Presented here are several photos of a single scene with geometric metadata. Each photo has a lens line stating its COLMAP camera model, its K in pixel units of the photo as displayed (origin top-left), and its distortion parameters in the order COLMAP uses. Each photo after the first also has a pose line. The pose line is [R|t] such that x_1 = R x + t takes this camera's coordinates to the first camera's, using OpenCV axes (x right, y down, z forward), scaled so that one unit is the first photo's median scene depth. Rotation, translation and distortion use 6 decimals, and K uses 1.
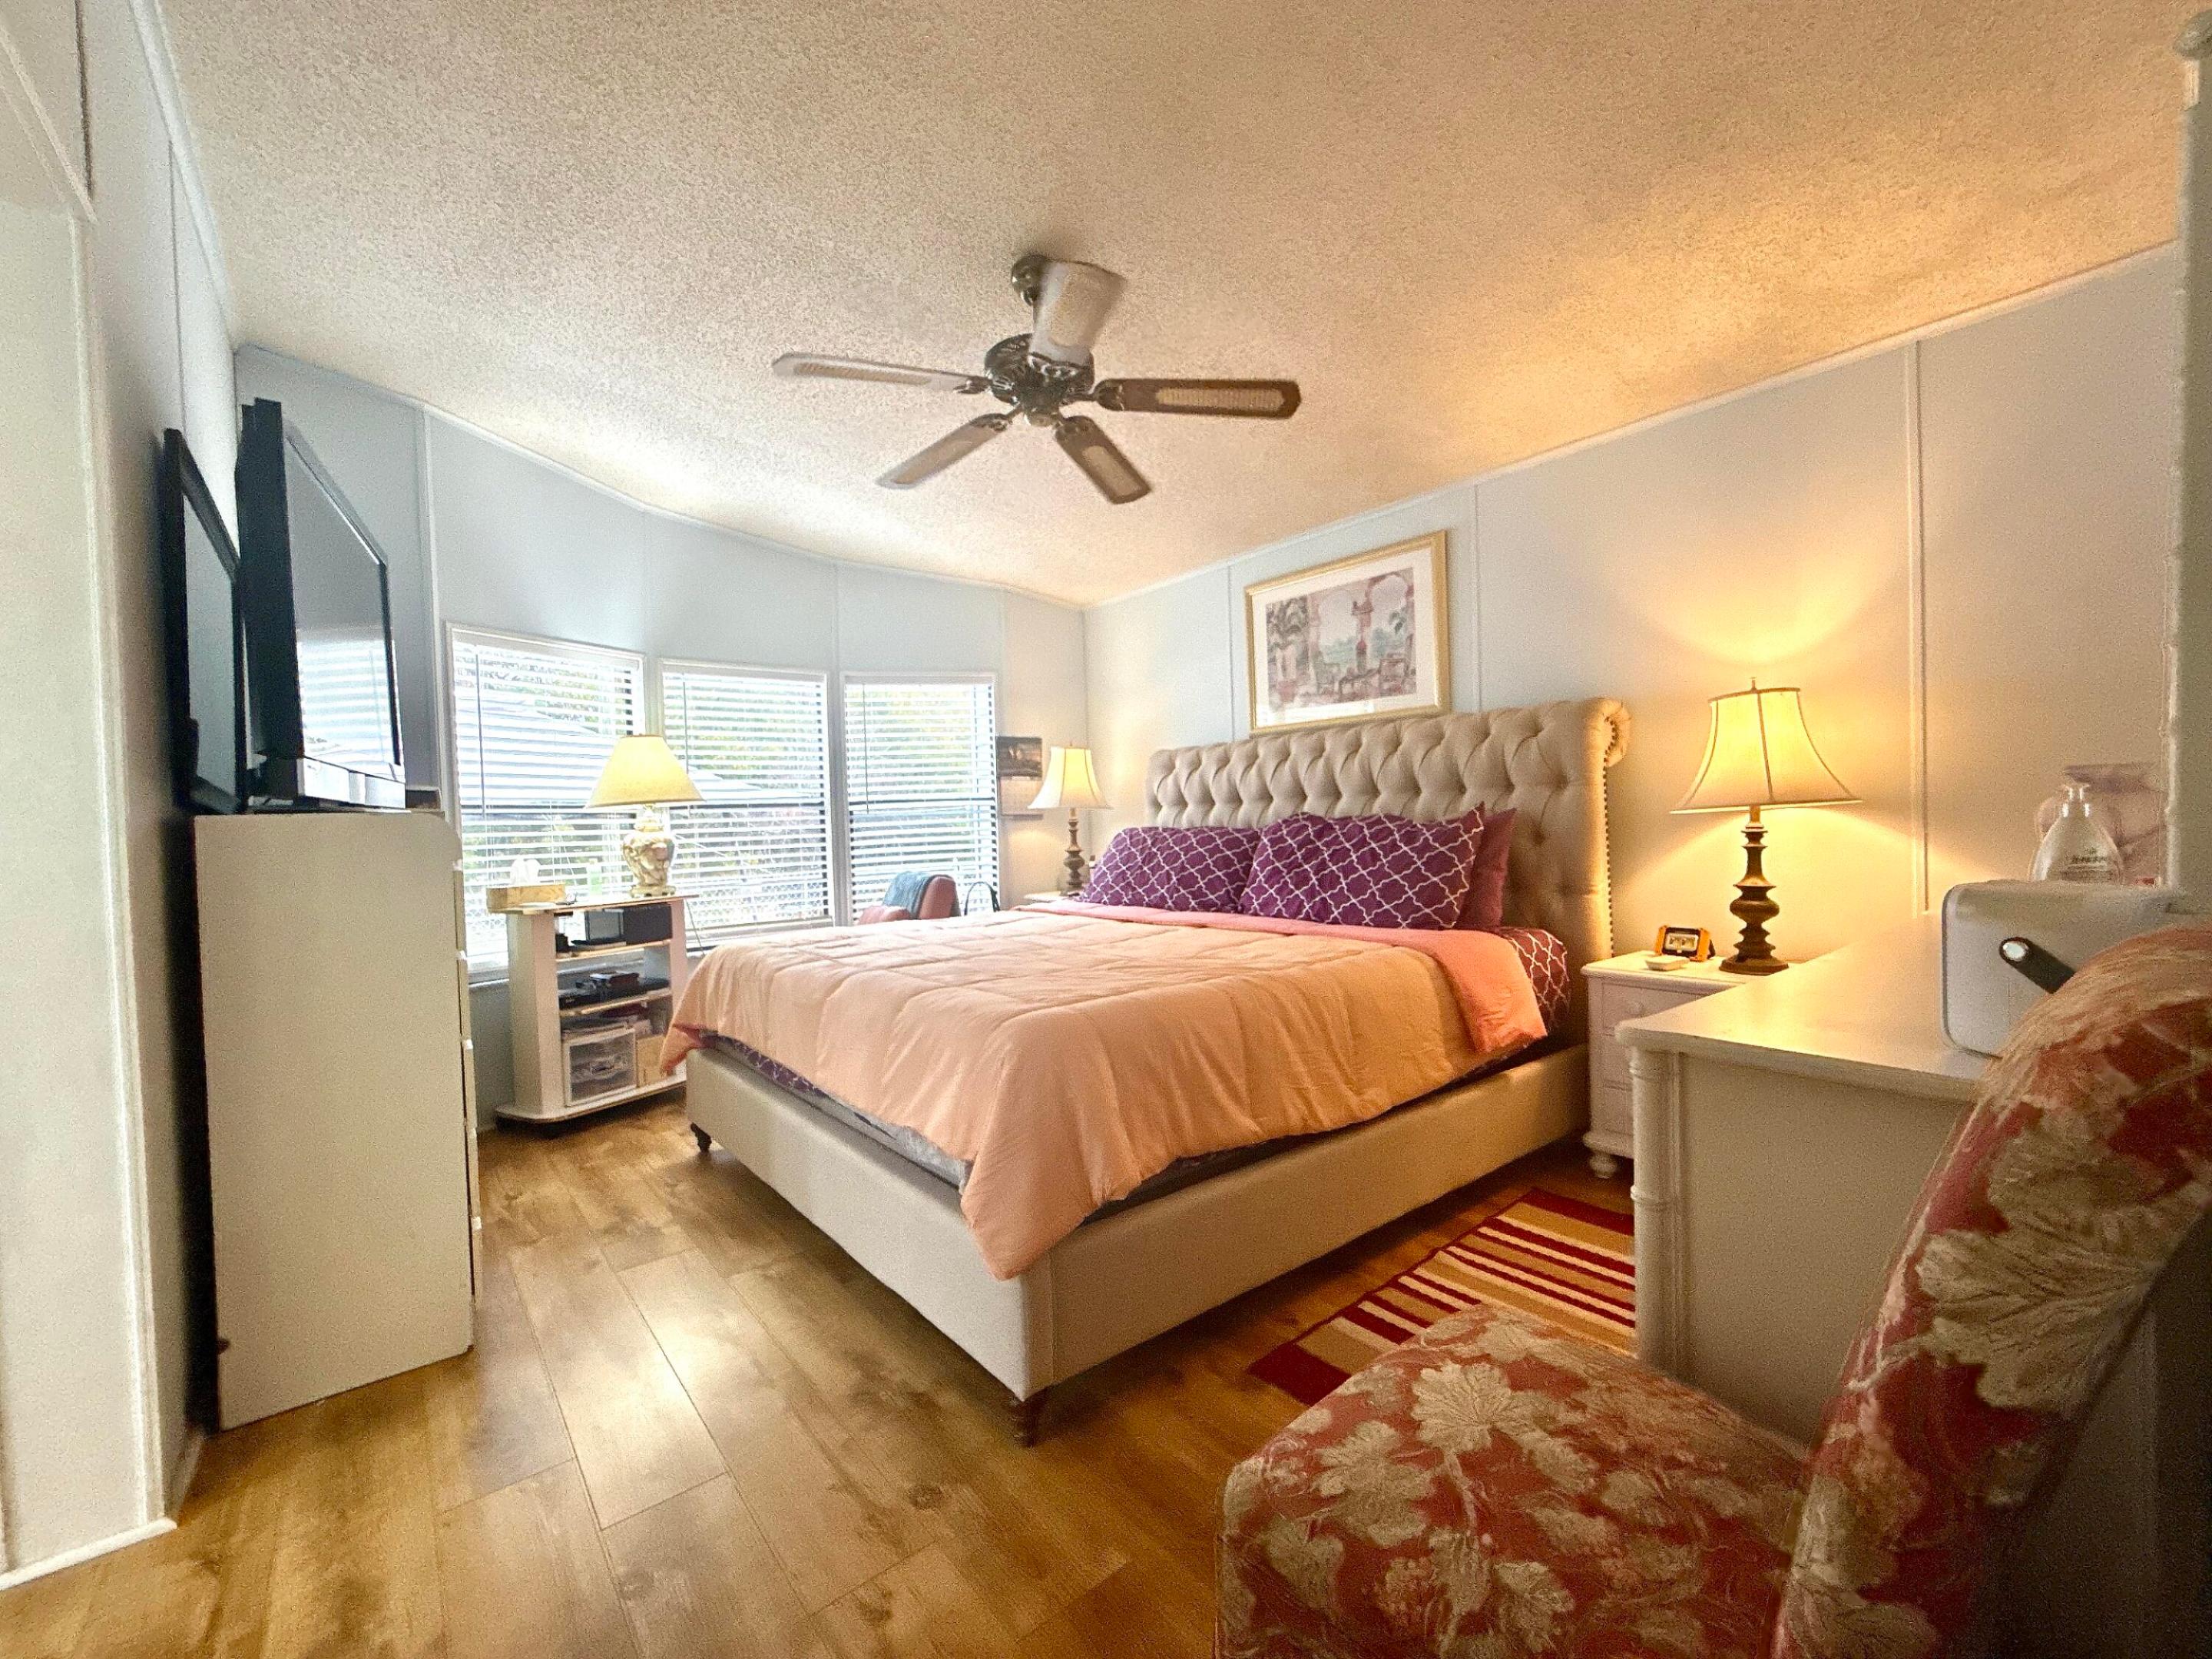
lens RADIAL K [[883.1, 0, 1119.5], [0, 883.1, 824.9], [0, 0, 1]] dist [0.000334, 0.000282]
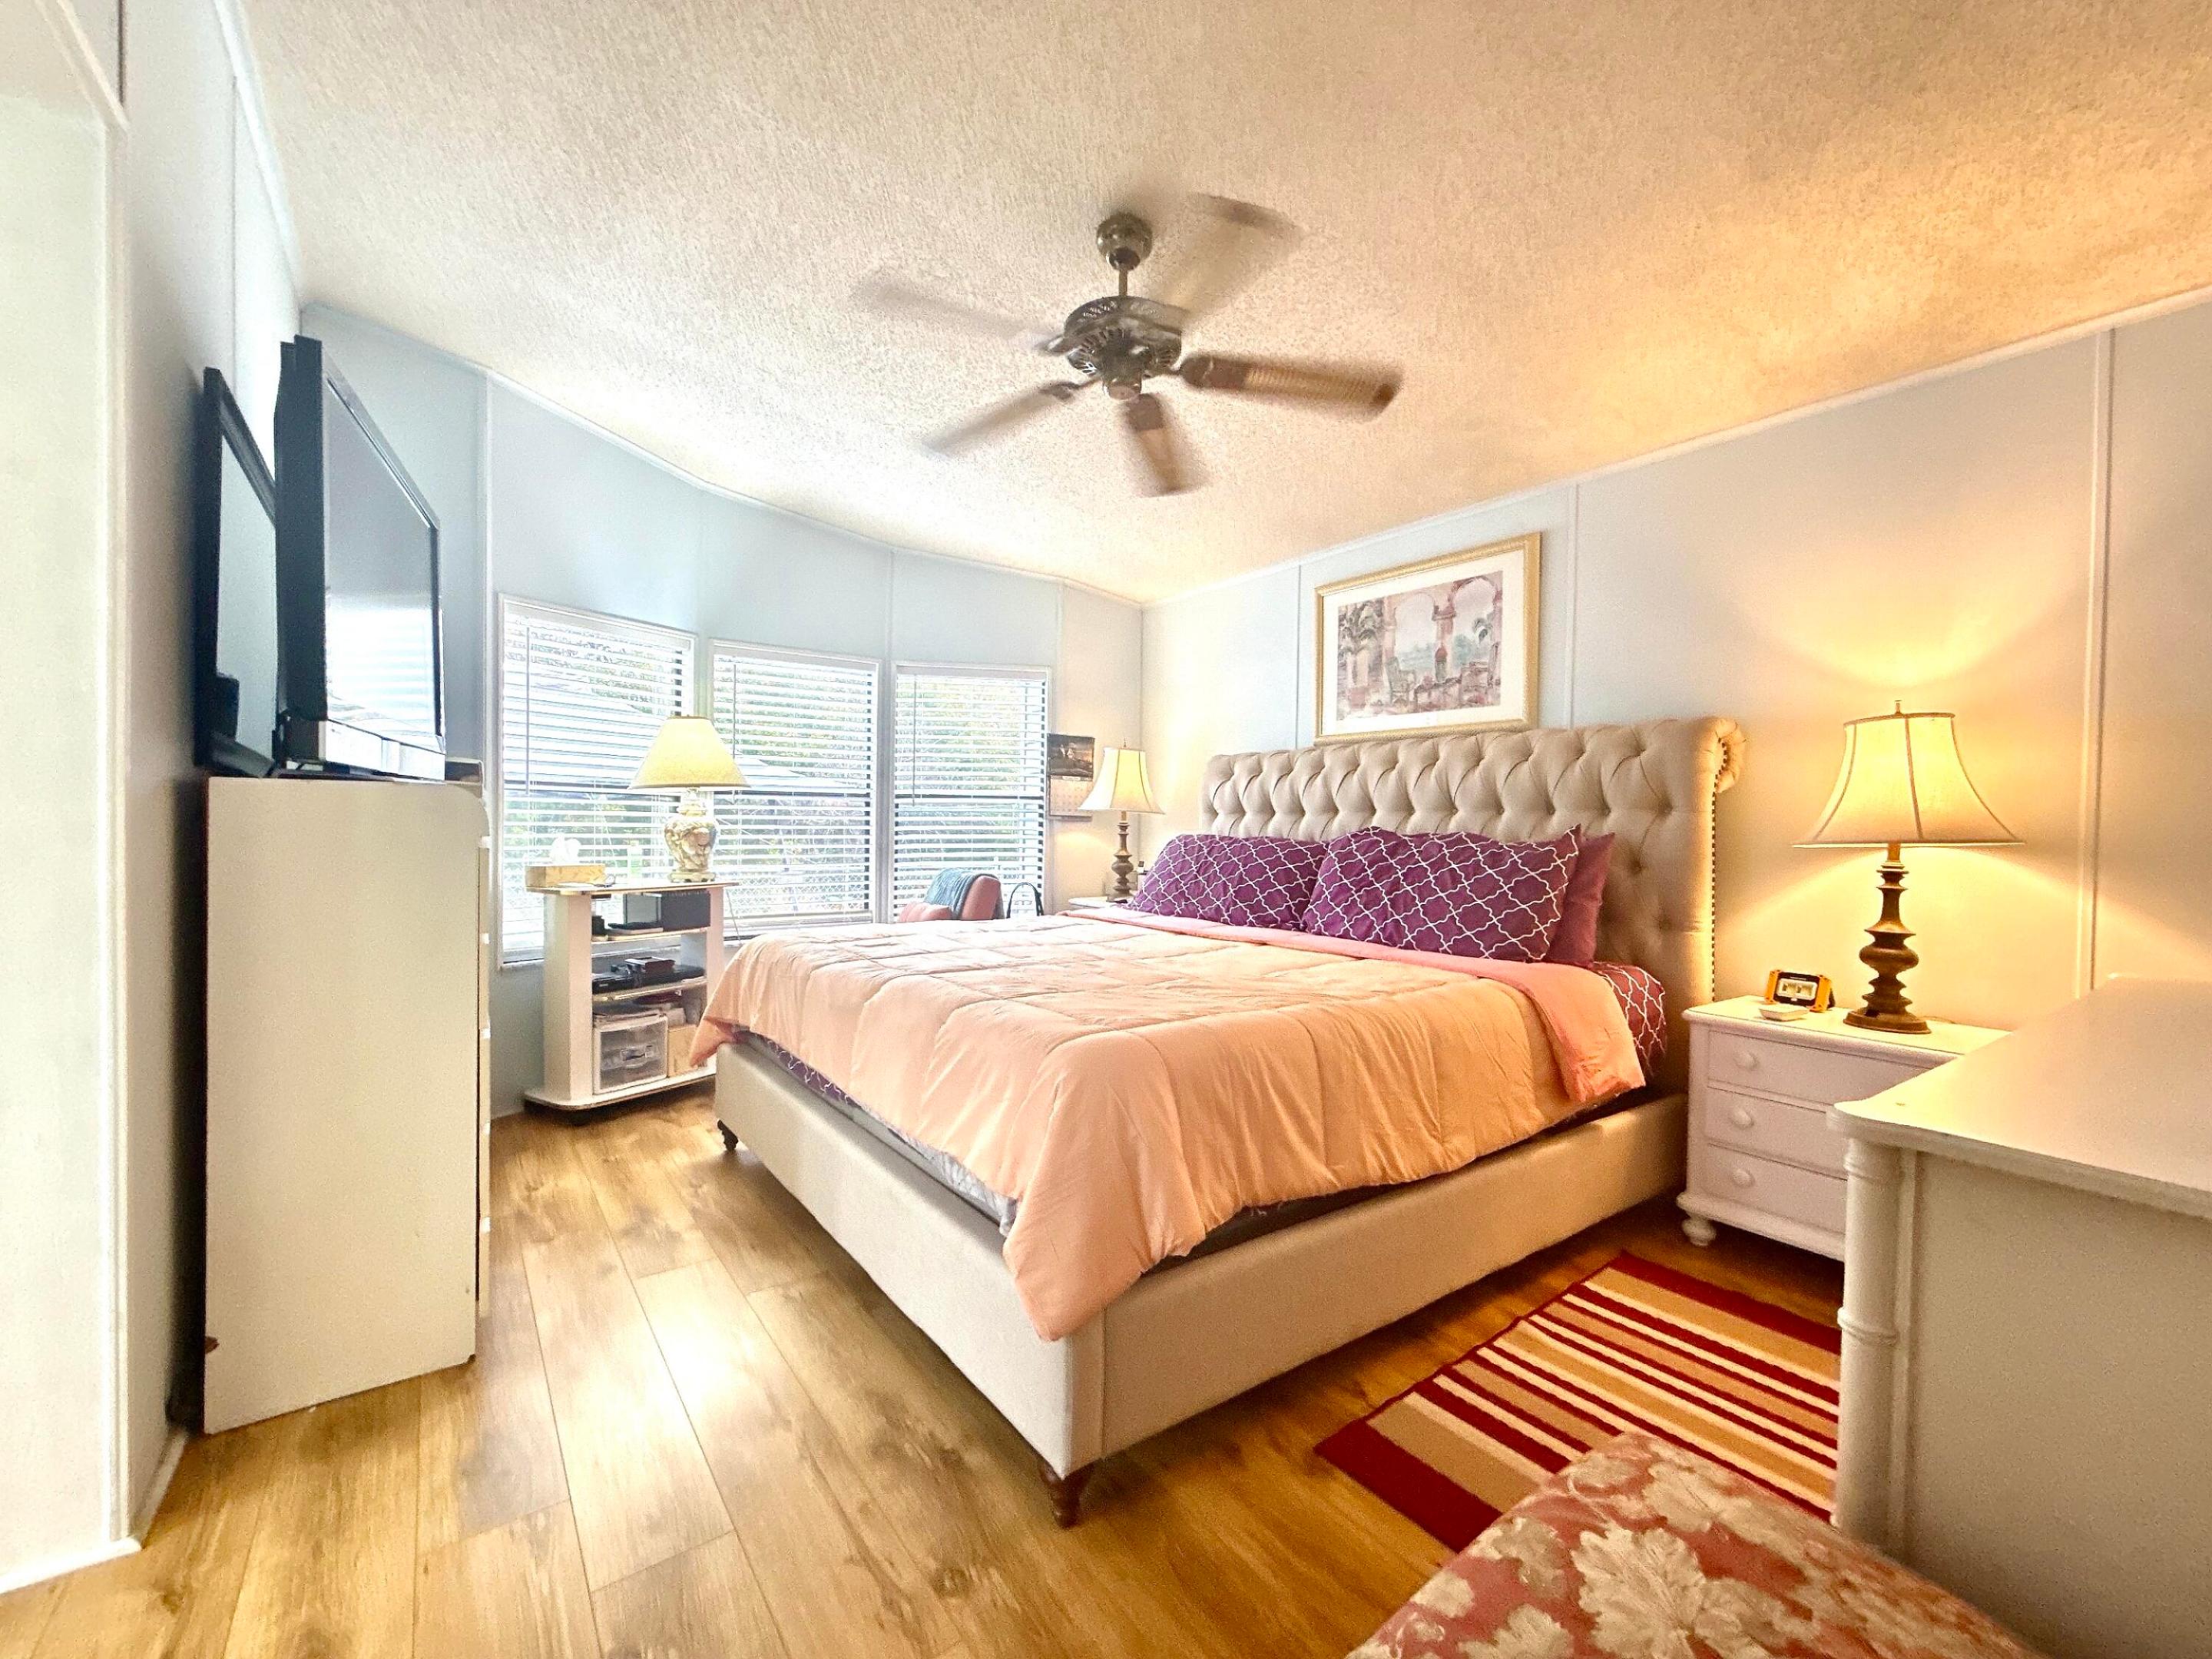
lens RADIAL K [[883.1, 0, 1121.3], [0, 883.1, 825.9], [0, 0, 1]] dist [0.000334, 0.000282]
pose [[0.998048, 0.045974, -0.042278, -0.027128], [-0.046136, 0.998931, -0.002859, -0.000237], [0.042102, 0.004804, 0.999102, 0.070797]]
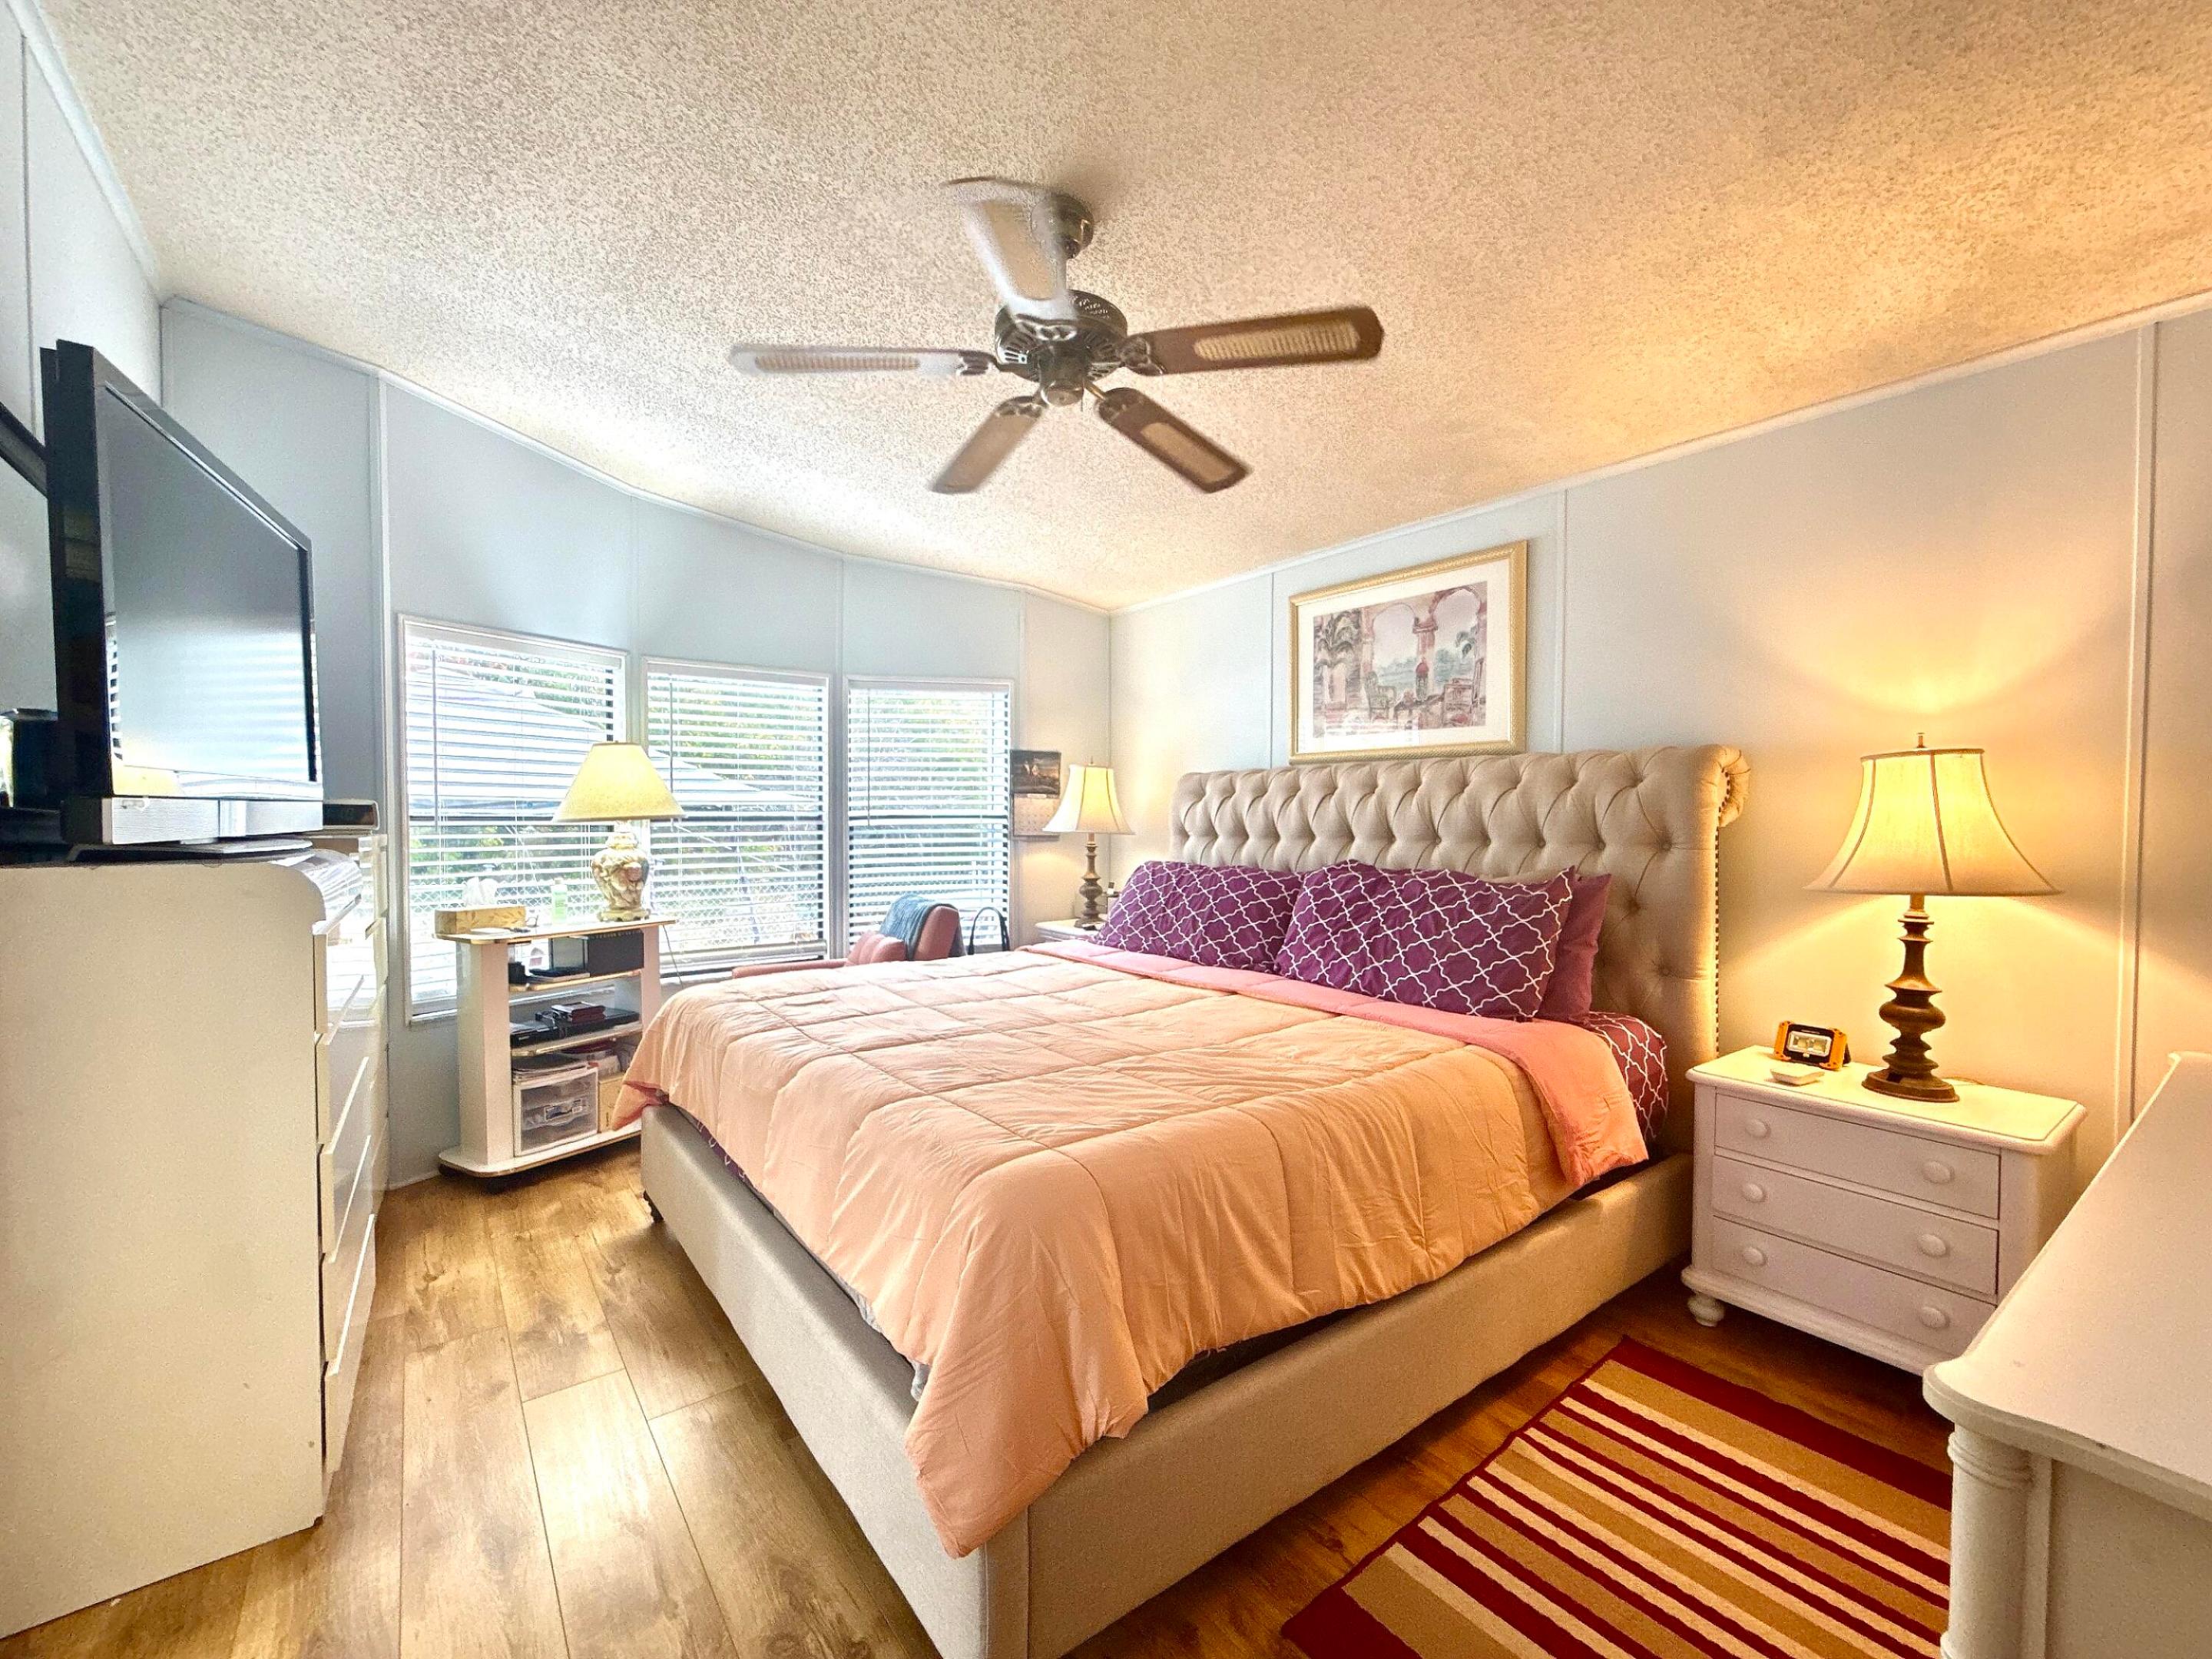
lens RADIAL K [[883.1, 0, 1121.6], [0, 883.1, 824.3], [0, 0, 1]] dist [0.000334, 0.000282]
pose [[0.999088, 0.034260, -0.025474, 0.002057], [-0.034137, 0.999404, 0.005217, -0.061932], [0.025638, -0.004343, 0.999662, 0.164515]]
